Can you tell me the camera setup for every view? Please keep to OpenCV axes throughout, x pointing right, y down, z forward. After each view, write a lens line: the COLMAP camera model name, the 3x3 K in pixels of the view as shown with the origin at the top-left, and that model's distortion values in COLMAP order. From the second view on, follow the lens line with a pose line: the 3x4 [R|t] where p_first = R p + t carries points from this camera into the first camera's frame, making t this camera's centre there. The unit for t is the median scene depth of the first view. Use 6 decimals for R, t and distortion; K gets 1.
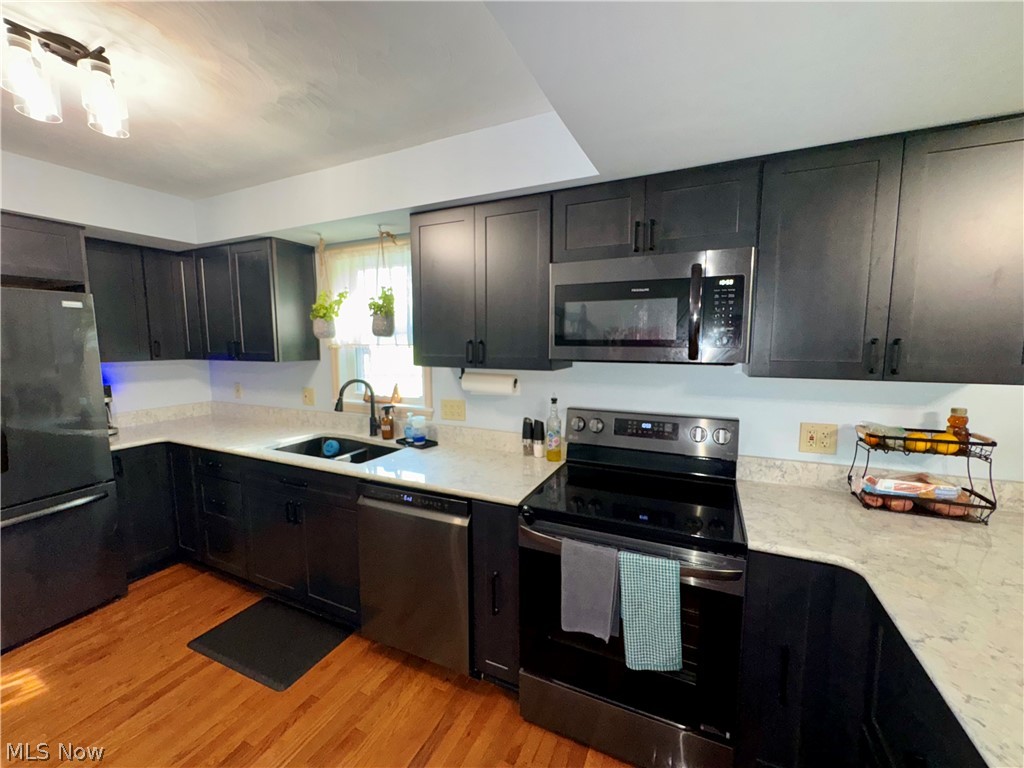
lens RADIAL K [[409.7, 0, 511.6], [0, 409.7, 384.6], [0, 0, 1]] dist [-0.003695, 0.000169]
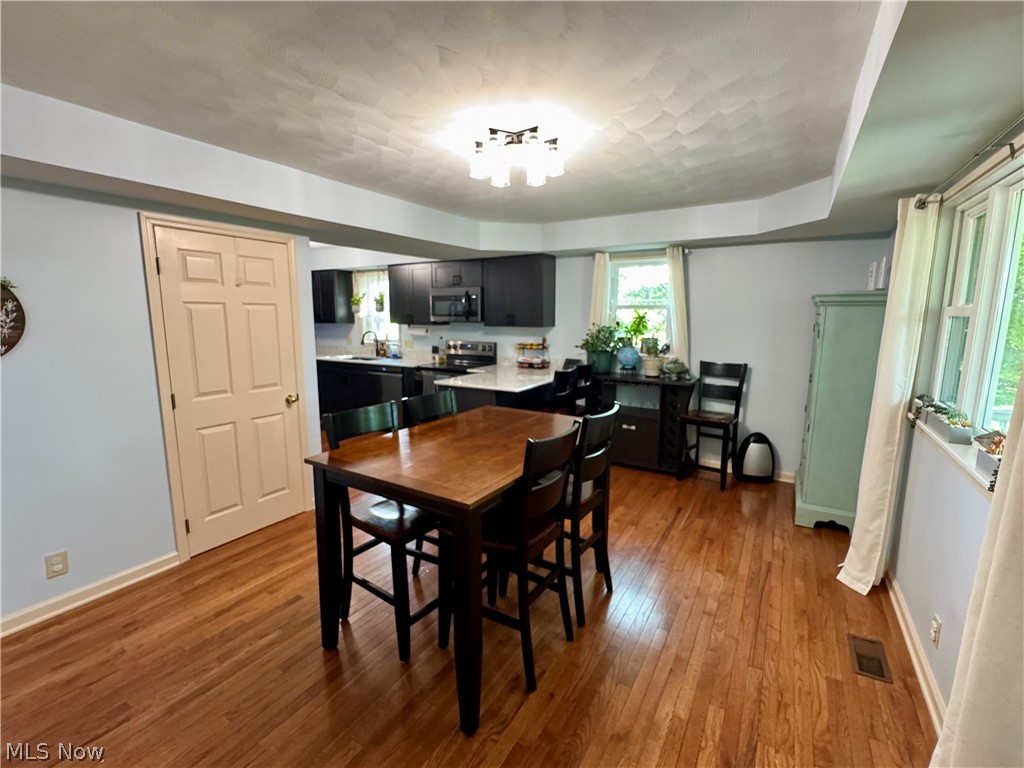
lens RADIAL K [[467.5, 0, 510.3], [0, 467.5, 387.8], [0, 0, 1]] dist [0.000949, 0.000145]
pose [[0.993444, 0.022467, -0.112089, 0.830439], [-0.017302, 0.998753, 0.046835, 0.198397], [0.113001, -0.044588, 0.992594, -1.801413]]
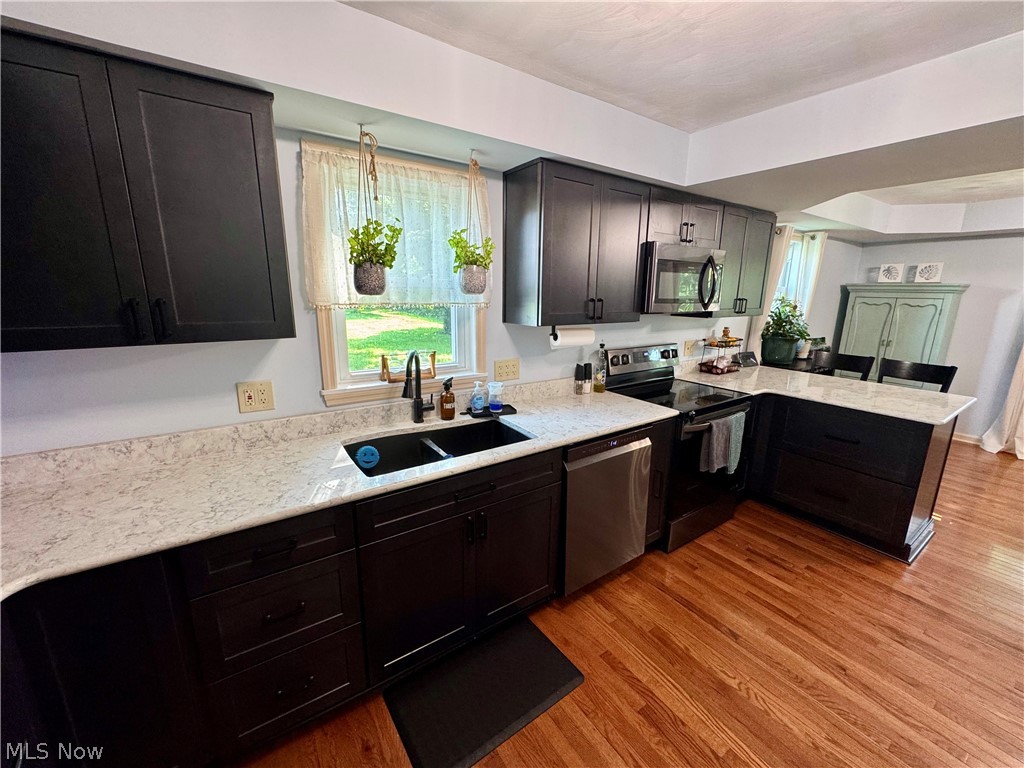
lens RADIAL K [[409.7, 0, 513.0], [0, 409.7, 384.1], [0, 0, 1]] dist [-0.003695, 0.000169]
pose [[0.508920, -0.182578, 0.841229, -1.083019], [0.081101, 0.983071, 0.164300, -0.072240], [-0.856985, -0.015391, 0.515112, 0.547152]]
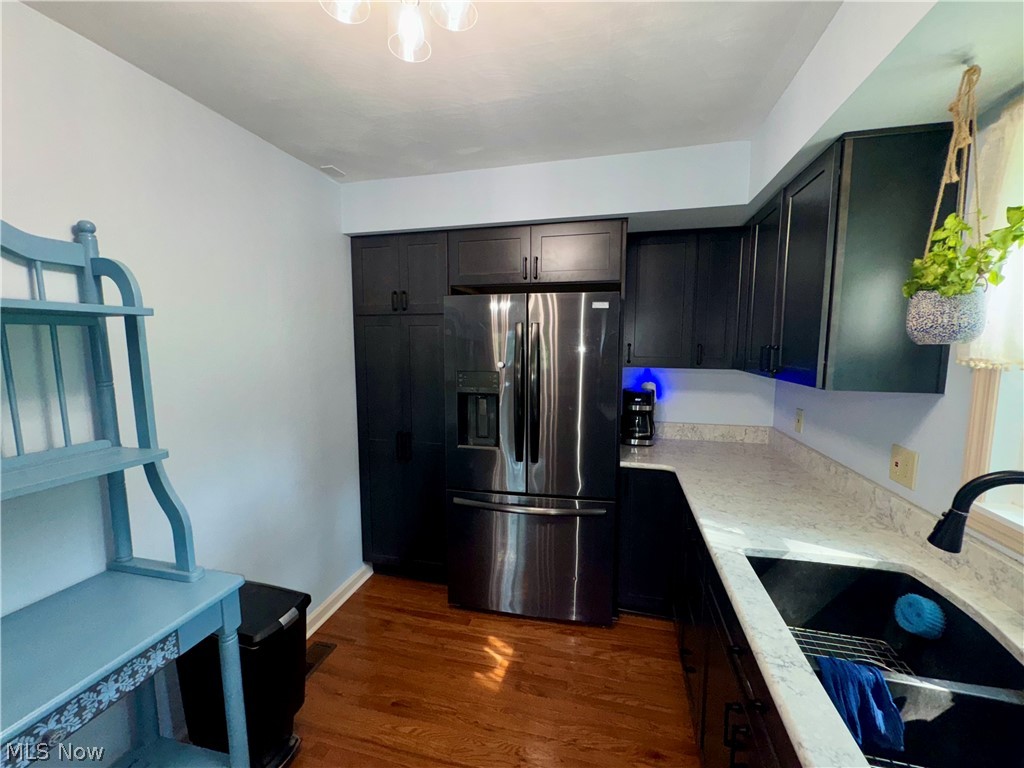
lens RADIAL K [[409.7, 0, 511.2], [0, 409.7, 381.9], [0, 0, 1]] dist [-0.003695, 0.000169]
pose [[0.185048, 0.100283, -0.977599, -0.182050], [-0.109533, 0.990686, 0.080892, -0.075734], [0.976606, 0.092111, 0.194309, 0.634524]]
